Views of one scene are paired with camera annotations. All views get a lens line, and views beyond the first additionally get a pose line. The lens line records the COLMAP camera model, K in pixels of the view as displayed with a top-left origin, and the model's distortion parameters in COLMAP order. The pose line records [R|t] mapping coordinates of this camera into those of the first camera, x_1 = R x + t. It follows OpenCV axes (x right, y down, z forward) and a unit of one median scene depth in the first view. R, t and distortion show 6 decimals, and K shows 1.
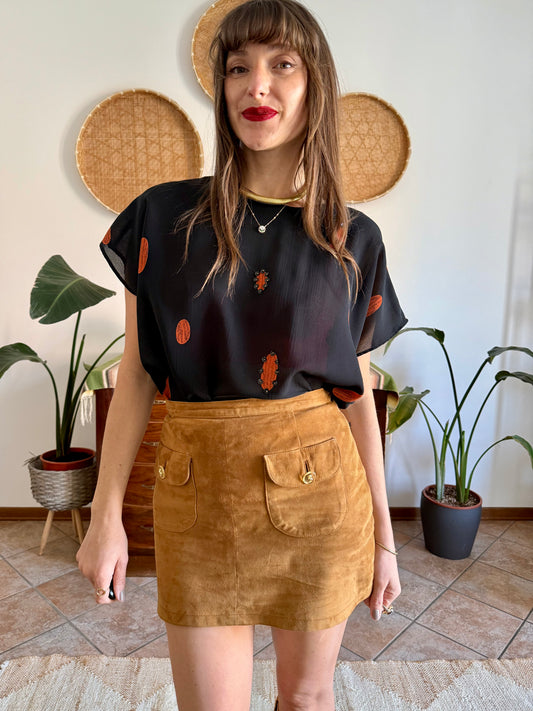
lens RADIAL K [[537.5, 0, 261.3], [0, 537.5, 343.9], [0, 0, 1]] dist [-0.010725, -0.004217]
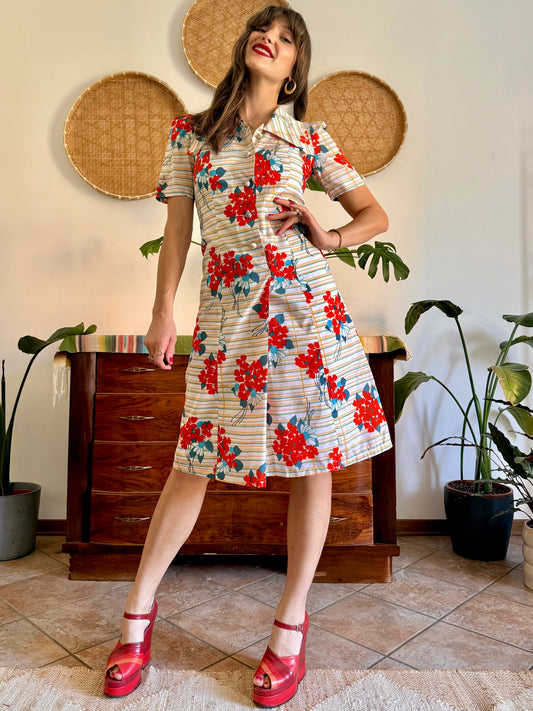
lens RADIAL K [[586.7, 0, 253.7], [0, 586.7, 322.5], [0, 0, 1]] dist [-0.007248, -0.002994]
pose [[0.999457, -0.016980, -0.028232, 0.025928], [0.011564, 0.983236, -0.181970, 0.181203], [0.030849, 0.181545, 0.982899, 0.017202]]
